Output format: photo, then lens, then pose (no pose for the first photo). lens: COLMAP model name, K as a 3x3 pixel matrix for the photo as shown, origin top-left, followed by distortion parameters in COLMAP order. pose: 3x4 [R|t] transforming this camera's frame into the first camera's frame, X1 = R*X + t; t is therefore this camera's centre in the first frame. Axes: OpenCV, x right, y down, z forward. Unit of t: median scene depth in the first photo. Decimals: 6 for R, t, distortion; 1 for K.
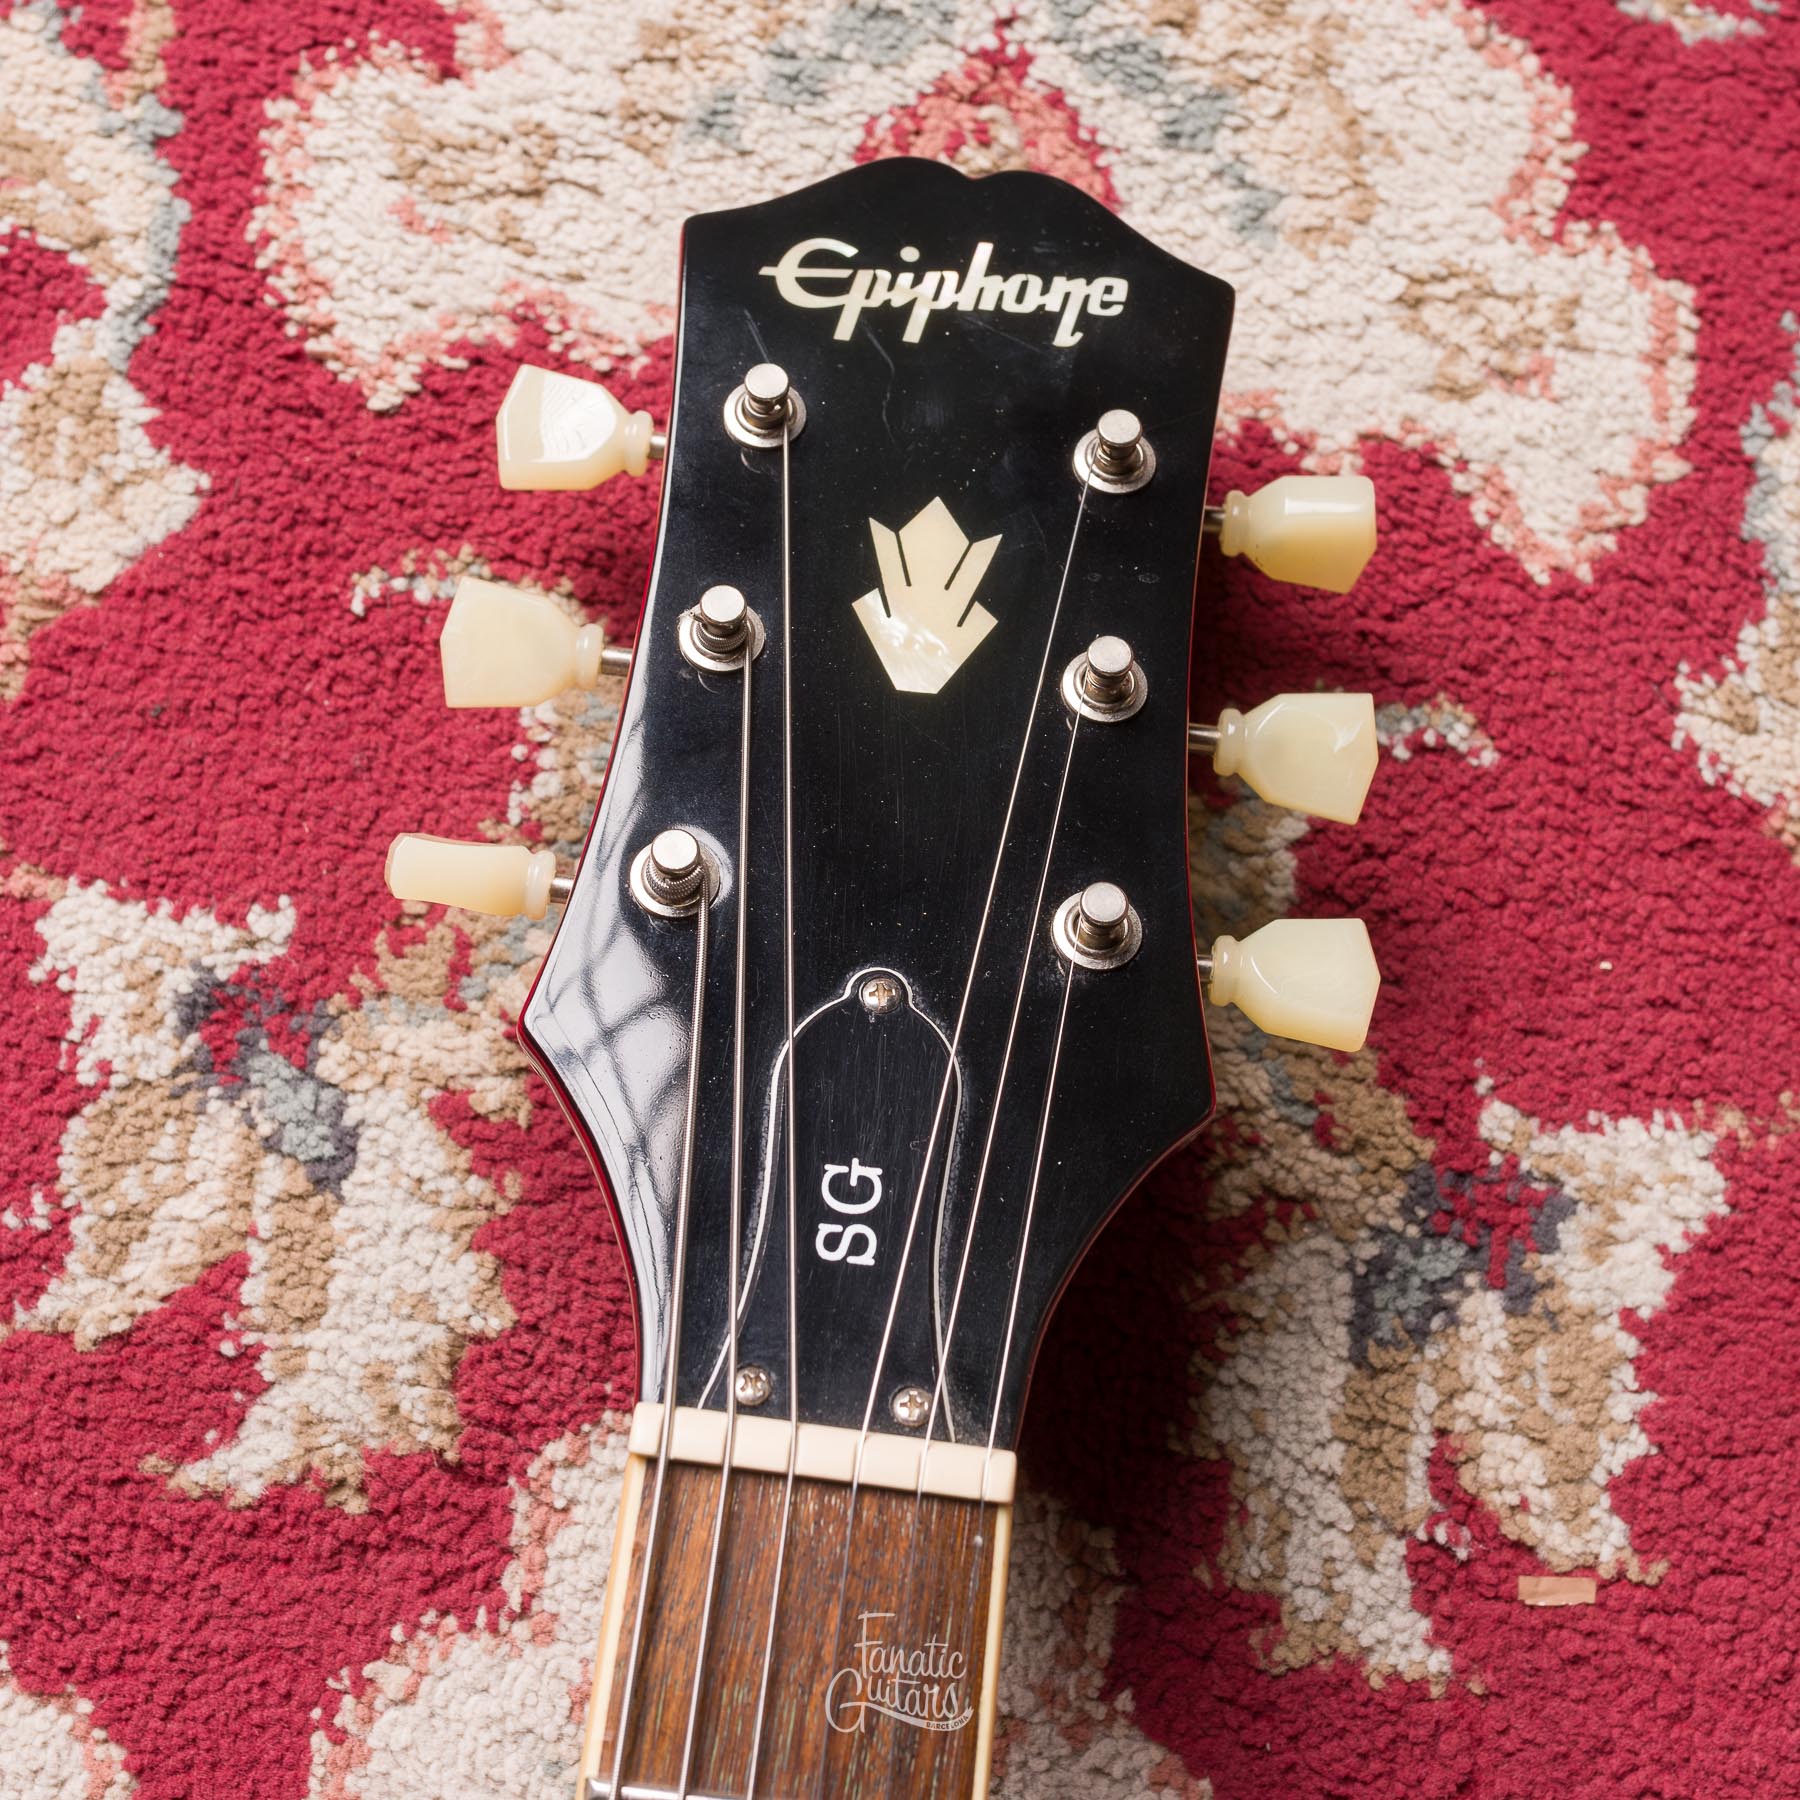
lens RADIAL K [[3186.2, 0, 835.9], [0, 3186.2, 720.3], [0, 0, 1]] dist [0.001069, 0.000000]
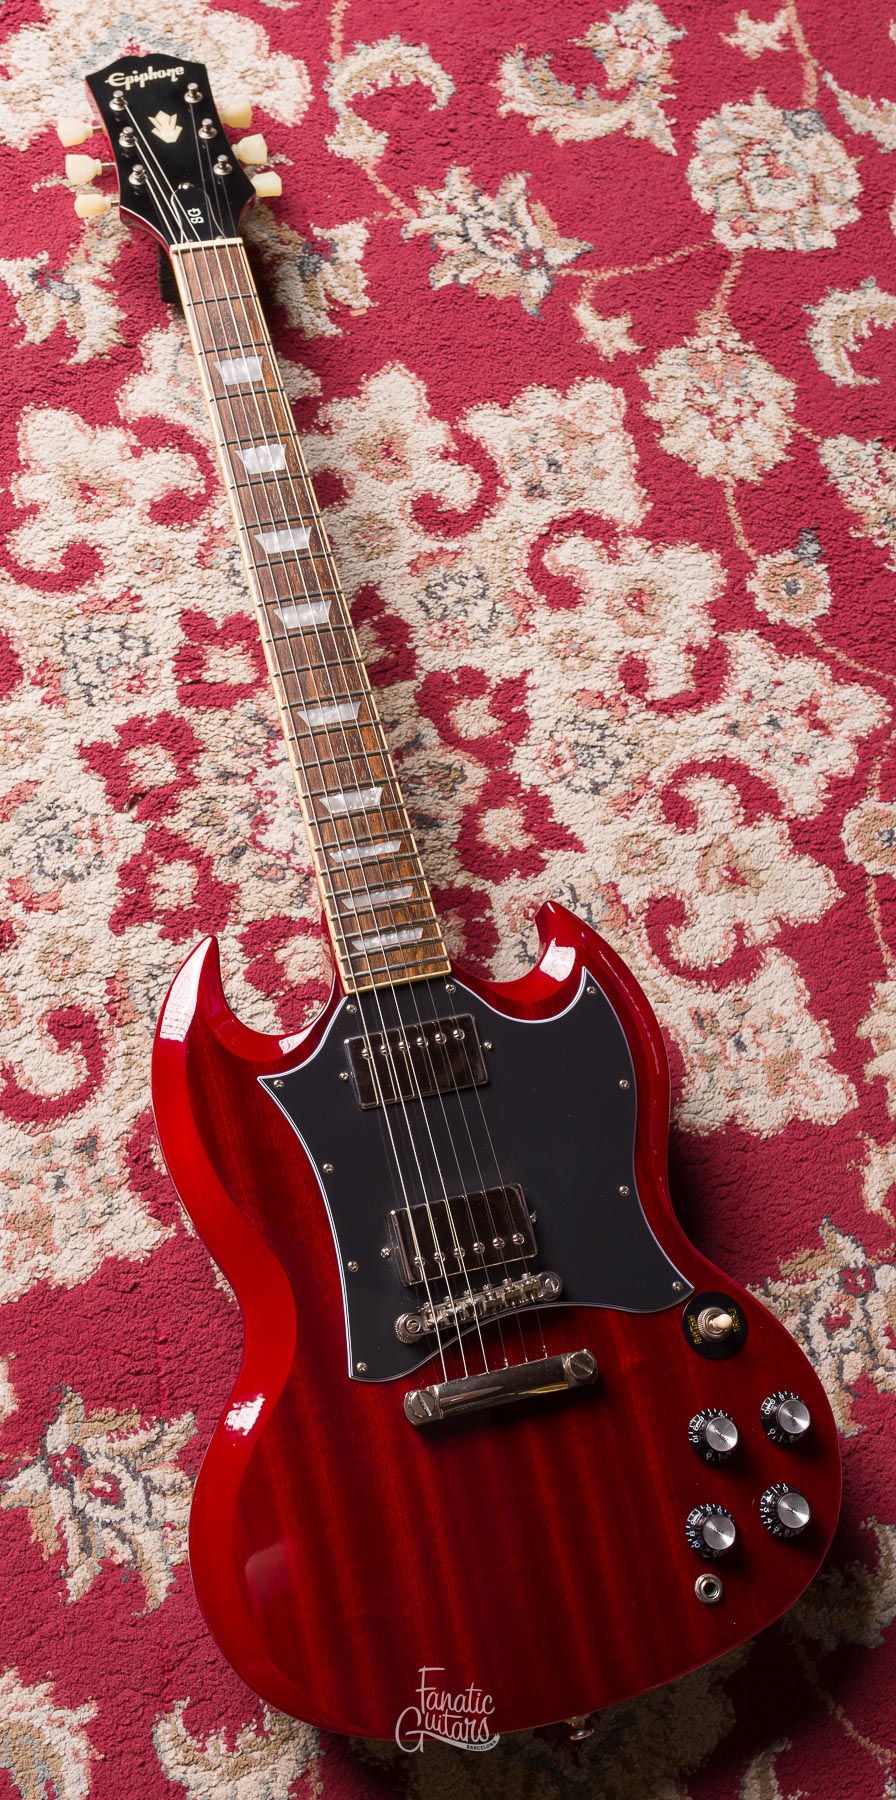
lens RADIAL K [[1959.9, 0, 373.2], [0, 1959.9, 957.1], [0, 0, 1]] dist [-0.010461, 0.000000]
pose [[0.929555, -0.313350, 0.194265, -0.595659], [0.310739, 0.949449, 0.044583, 1.028016], [-0.198414, 0.018923, 0.979936, -1.764695]]
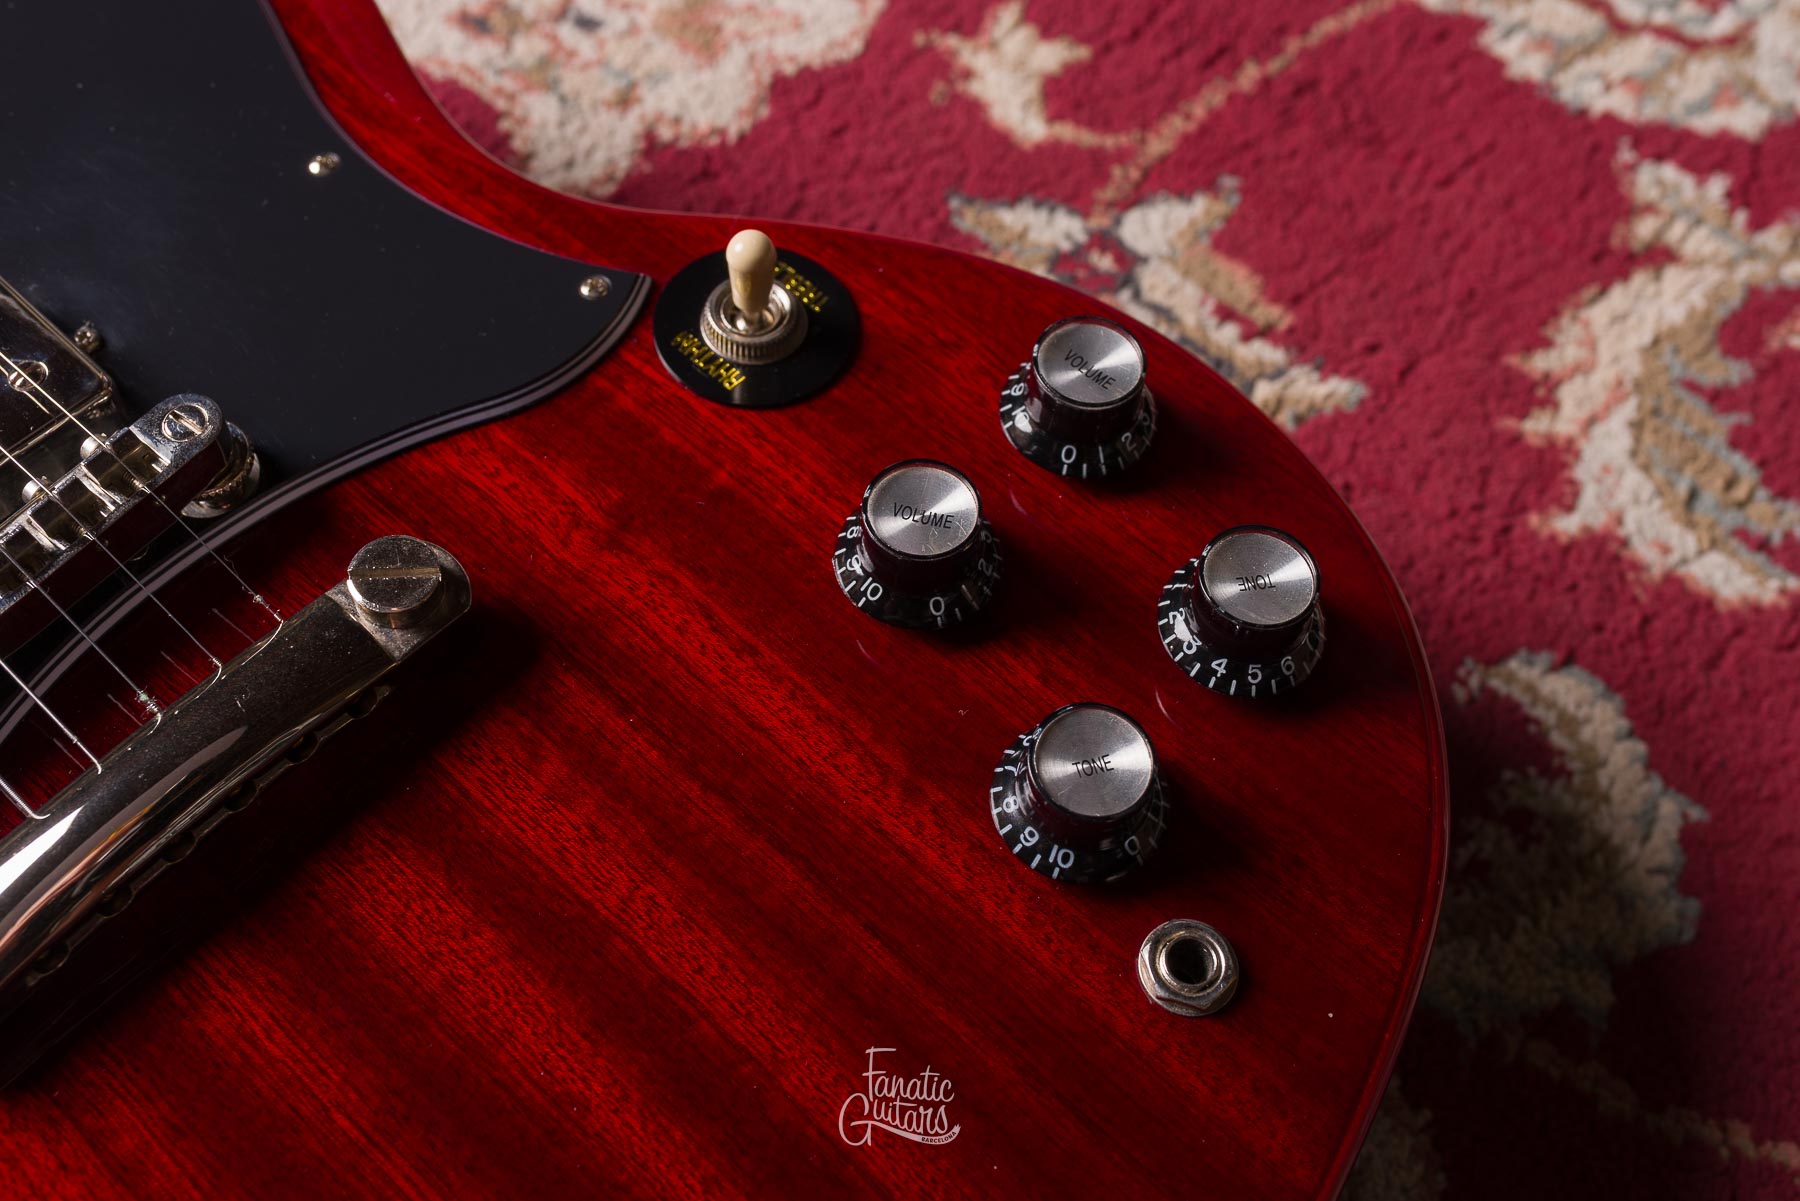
lens RADIAL K [[1832.0, 0, 907.8], [0, 1832.0, 597.6], [0, 0, 1]] dist [0.001558, 0.000000]
pose [[0.574405, -0.705362, 0.415359, -0.253680], [0.782616, 0.621958, -0.026083, 1.781227], [-0.239937, 0.340049, 0.909284, -0.235216]]
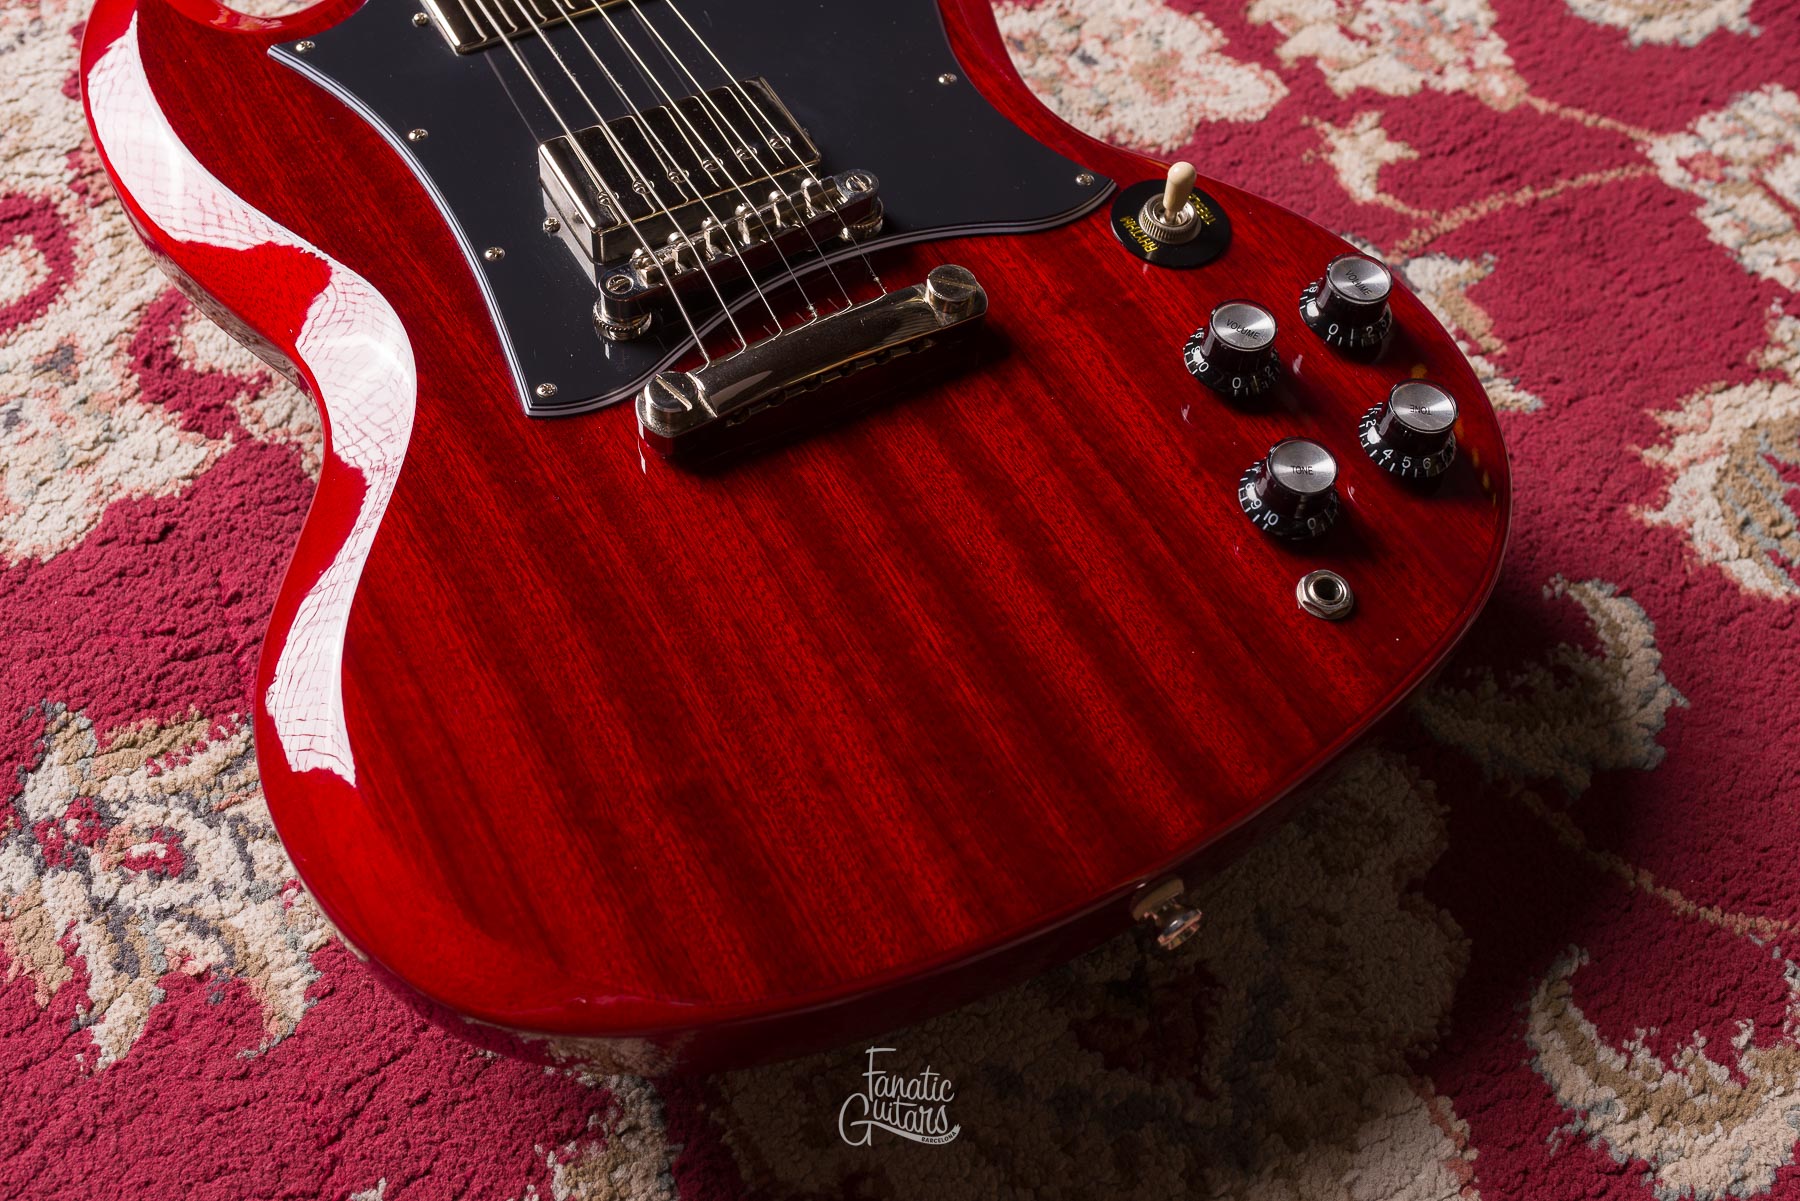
lens RADIAL K [[1832.0, 0, 915.8], [0, 1832.0, 578.6], [0, 0, 1]] dist [0.001558, 0.000000]
pose [[0.790067, -0.485571, 0.374185, -0.607496], [0.574416, 0.799586, -0.175237, 1.949640], [-0.214104, 0.353387, 0.910647, -0.583898]]
